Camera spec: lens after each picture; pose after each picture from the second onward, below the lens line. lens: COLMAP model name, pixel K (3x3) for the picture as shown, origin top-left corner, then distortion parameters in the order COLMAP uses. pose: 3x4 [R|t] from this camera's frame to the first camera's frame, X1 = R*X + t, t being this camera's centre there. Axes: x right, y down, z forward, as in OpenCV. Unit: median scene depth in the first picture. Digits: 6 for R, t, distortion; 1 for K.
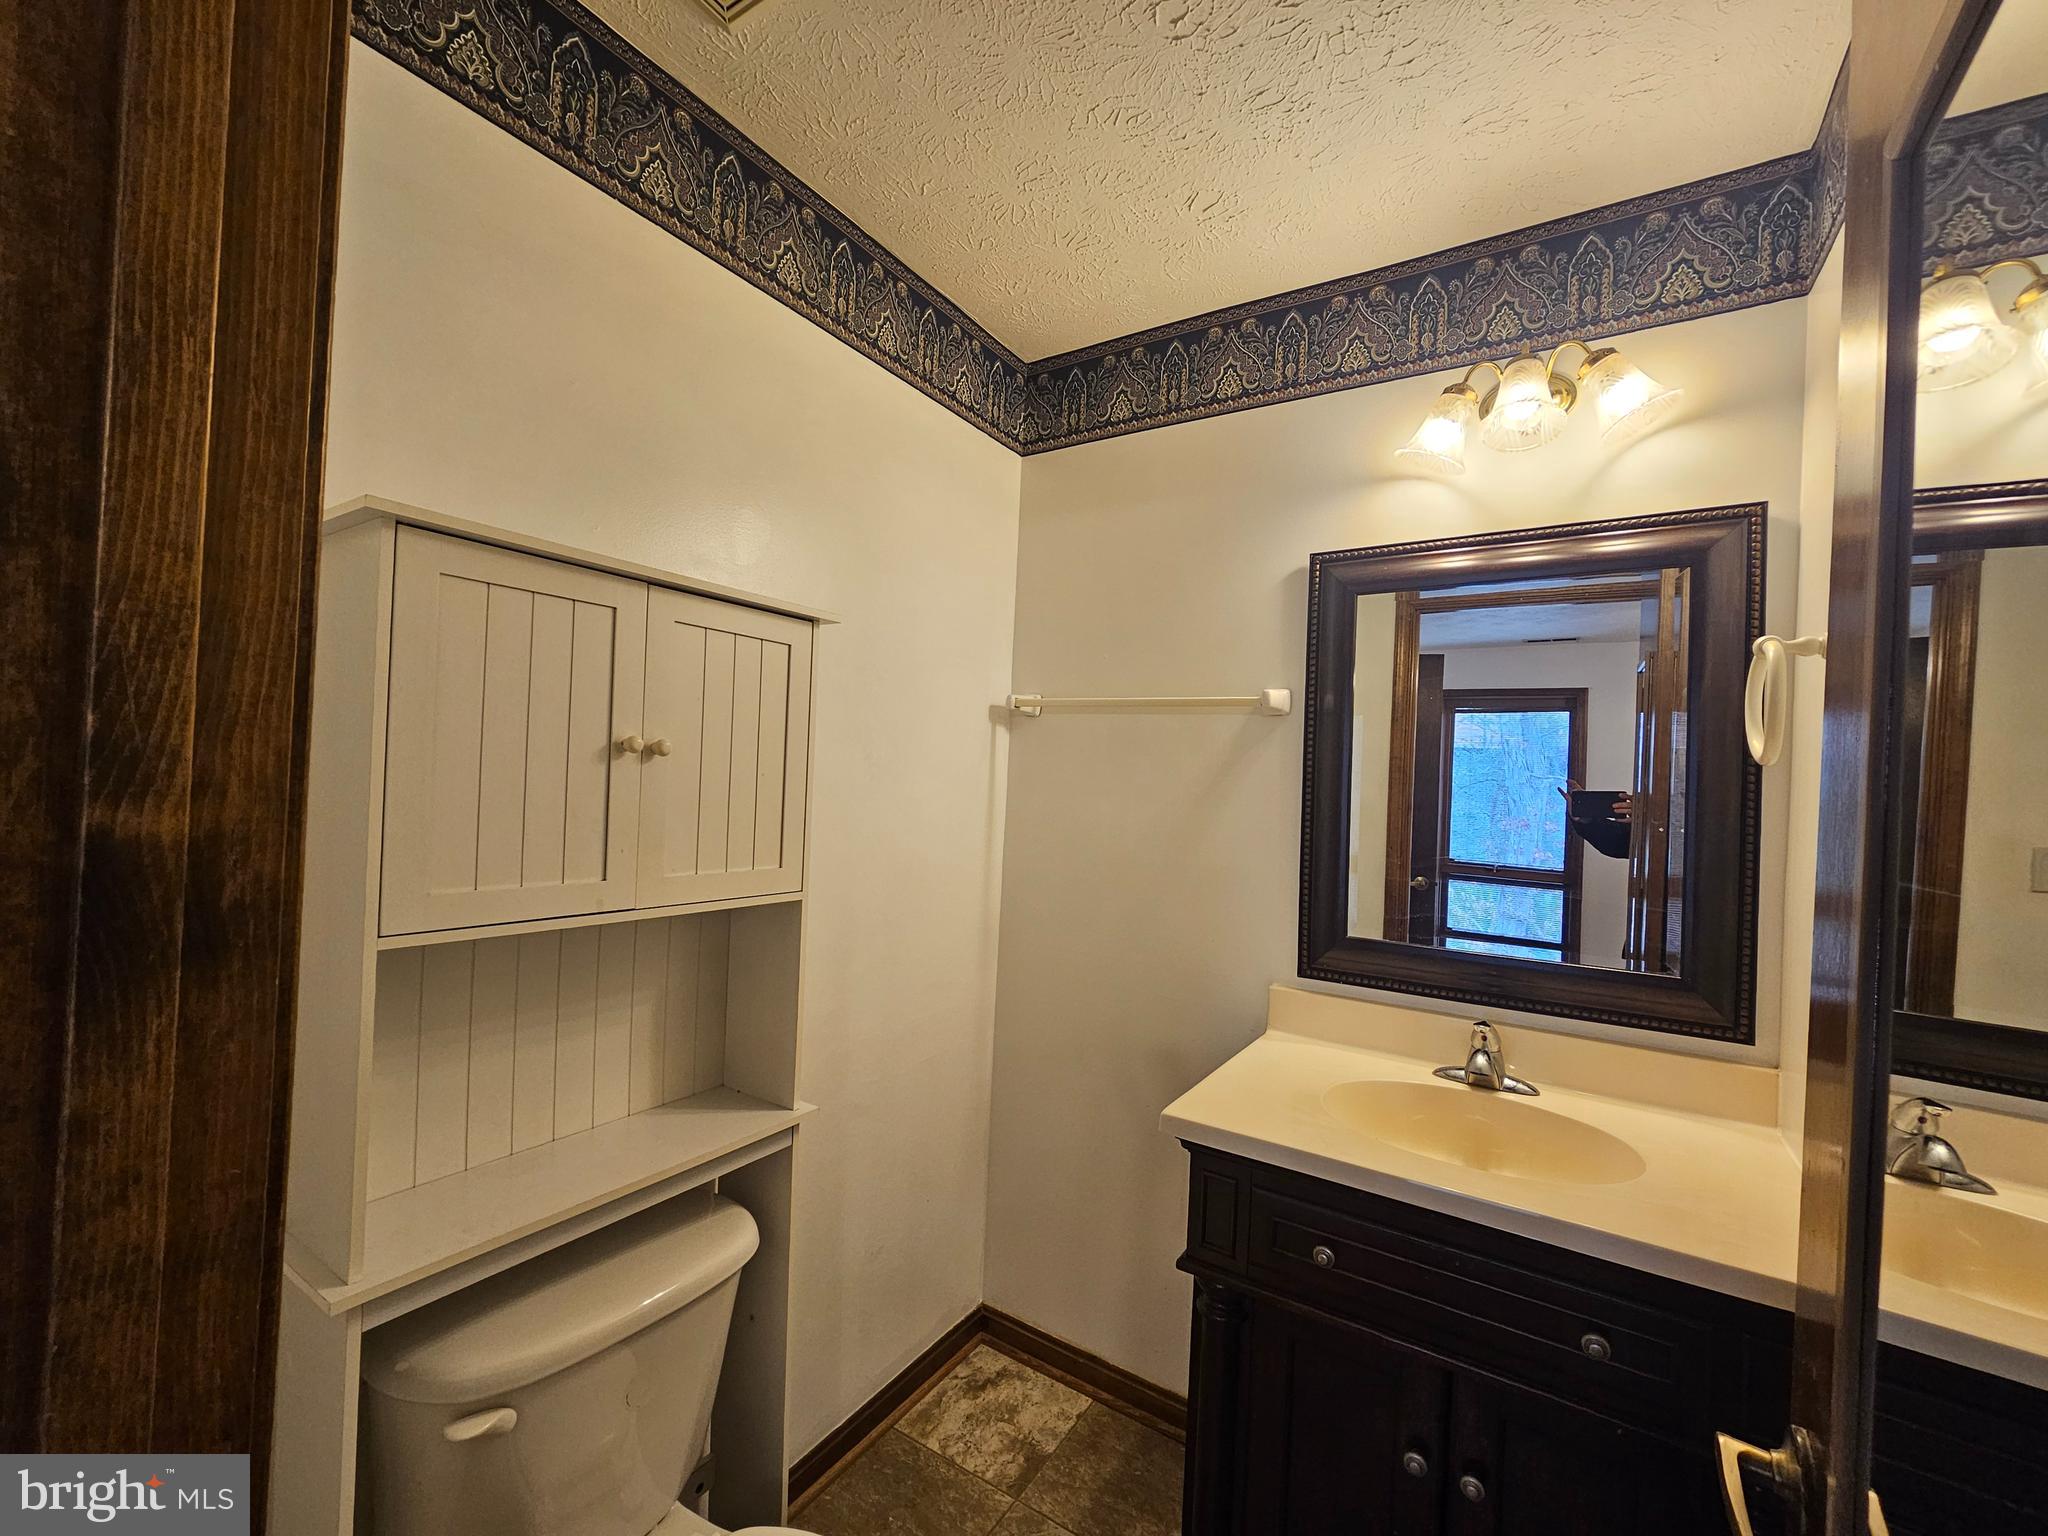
lens RADIAL K [[856.1, 0, 1011.9], [0, 856.1, 772.8], [0, 0, 1]] dist [-0.003602, 0.000985]
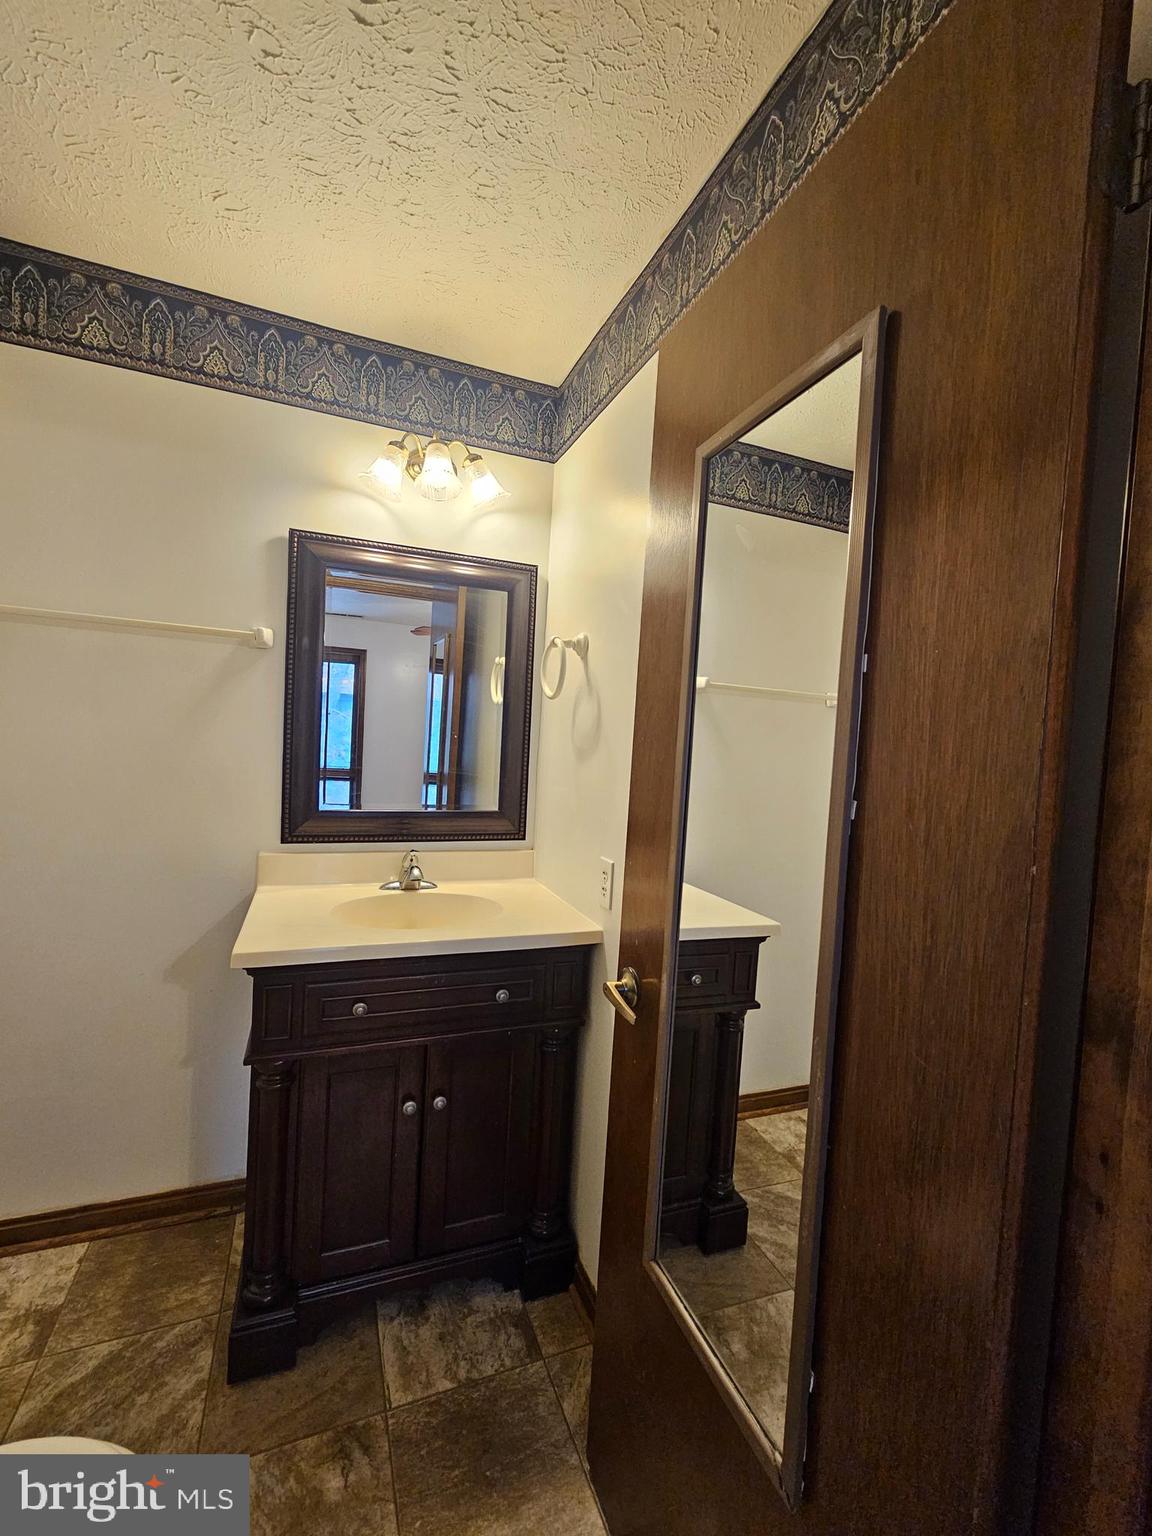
lens RADIAL K [[642.1, 0, 572.6], [0, 642.1, 767.0], [0, 0, 1]] dist [-0.003602, 0.000985]
pose [[0.576639, -0.044557, 0.815783, -0.236632], [-0.035463, 0.996206, 0.079478, 0.019395], [-0.816229, -0.074760, 0.572871, 0.044721]]
